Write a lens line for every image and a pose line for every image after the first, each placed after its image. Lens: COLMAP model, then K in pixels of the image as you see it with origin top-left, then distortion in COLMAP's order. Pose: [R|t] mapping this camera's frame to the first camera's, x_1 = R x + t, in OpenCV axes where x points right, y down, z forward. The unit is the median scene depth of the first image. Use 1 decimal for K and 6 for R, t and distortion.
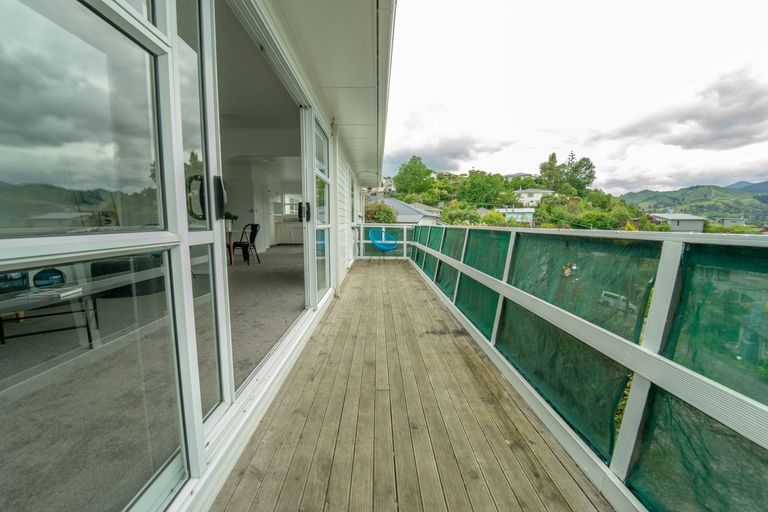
lens RADIAL K [[319.3, 0, 384.4], [0, 319.3, 259.0], [0, 0, 1]] dist [-0.017079, 0.000226]
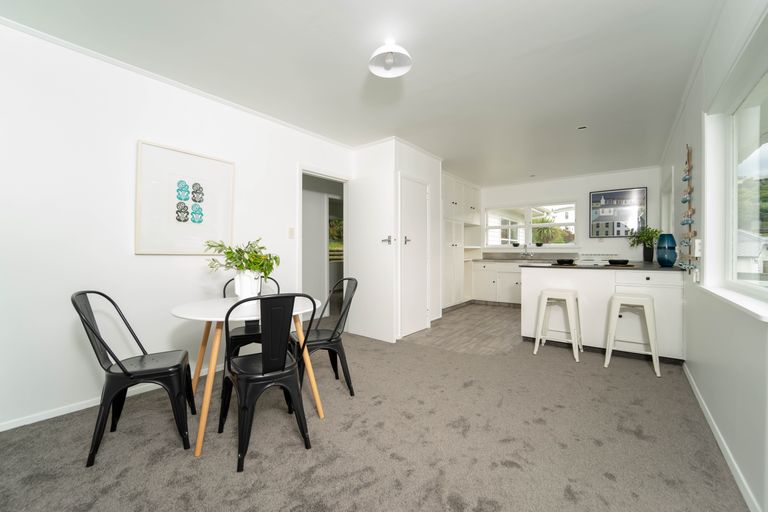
lens RADIAL K [[319.3, 0, 384.4], [0, 319.3, 259.0], [0, 0, 1]] dist [-0.017079, 0.000226]
pose [[0.776033, 0.009046, -0.630627, -0.104647], [-0.069561, 0.995024, -0.071327, -0.067823], [0.626844, 0.099219, 0.772801, 0.476665]]
